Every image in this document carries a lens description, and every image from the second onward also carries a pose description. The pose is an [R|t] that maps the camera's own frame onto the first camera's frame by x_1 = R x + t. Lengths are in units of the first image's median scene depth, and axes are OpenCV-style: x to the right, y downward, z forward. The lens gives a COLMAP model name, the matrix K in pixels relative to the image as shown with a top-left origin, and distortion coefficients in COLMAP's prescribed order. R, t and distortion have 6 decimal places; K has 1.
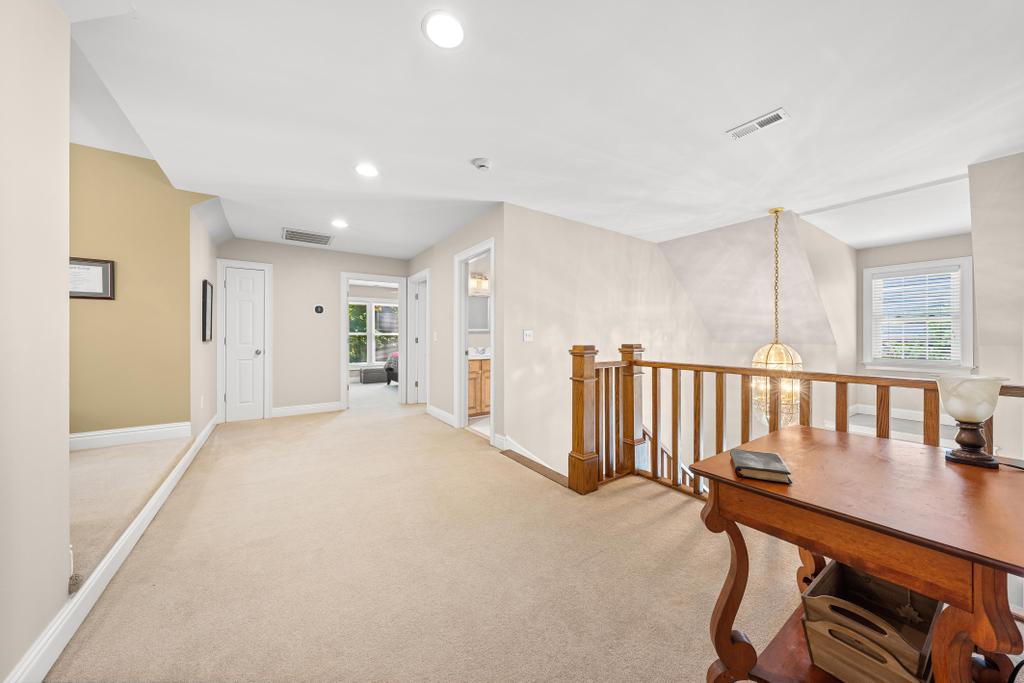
lens RADIAL K [[343.3, 0, 511.0], [0, 343.3, 339.2], [0, 0, 1]] dist [-0.002814, 0.000007]
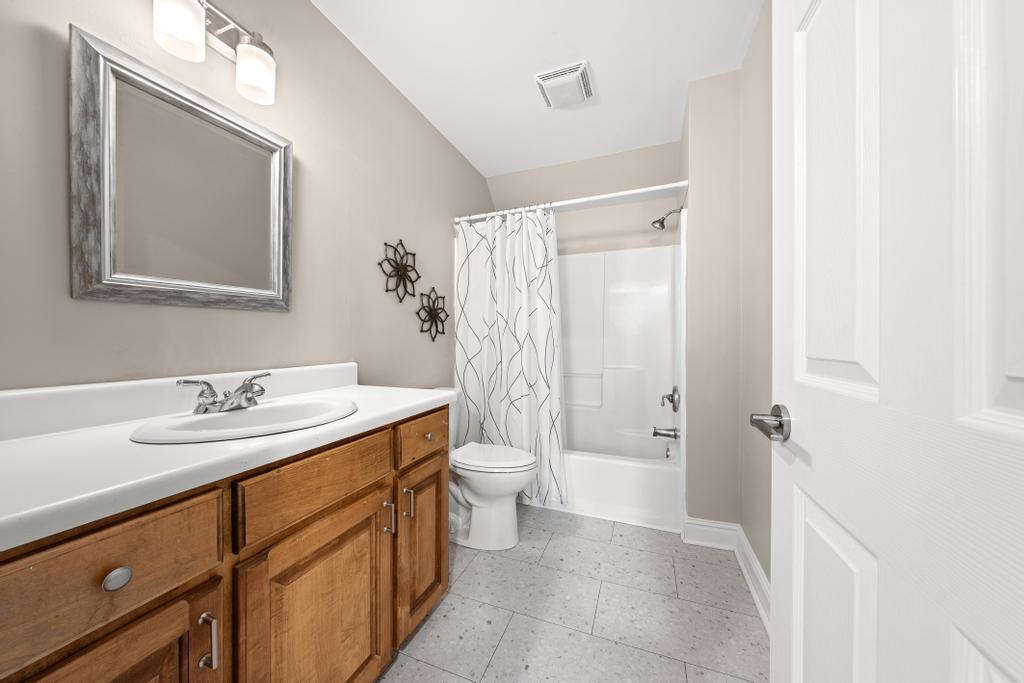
lens RADIAL K [[343.3, 0, 512.9], [0, 343.3, 341.1], [0, 0, 1]] dist [-0.002814, 0.000007]
pose [[0.824639, -0.002825, 0.565652, -0.071976], [0.001777, 0.999996, 0.002402, 0.002225], [-0.565656, -0.000976, 0.824640, 0.812644]]
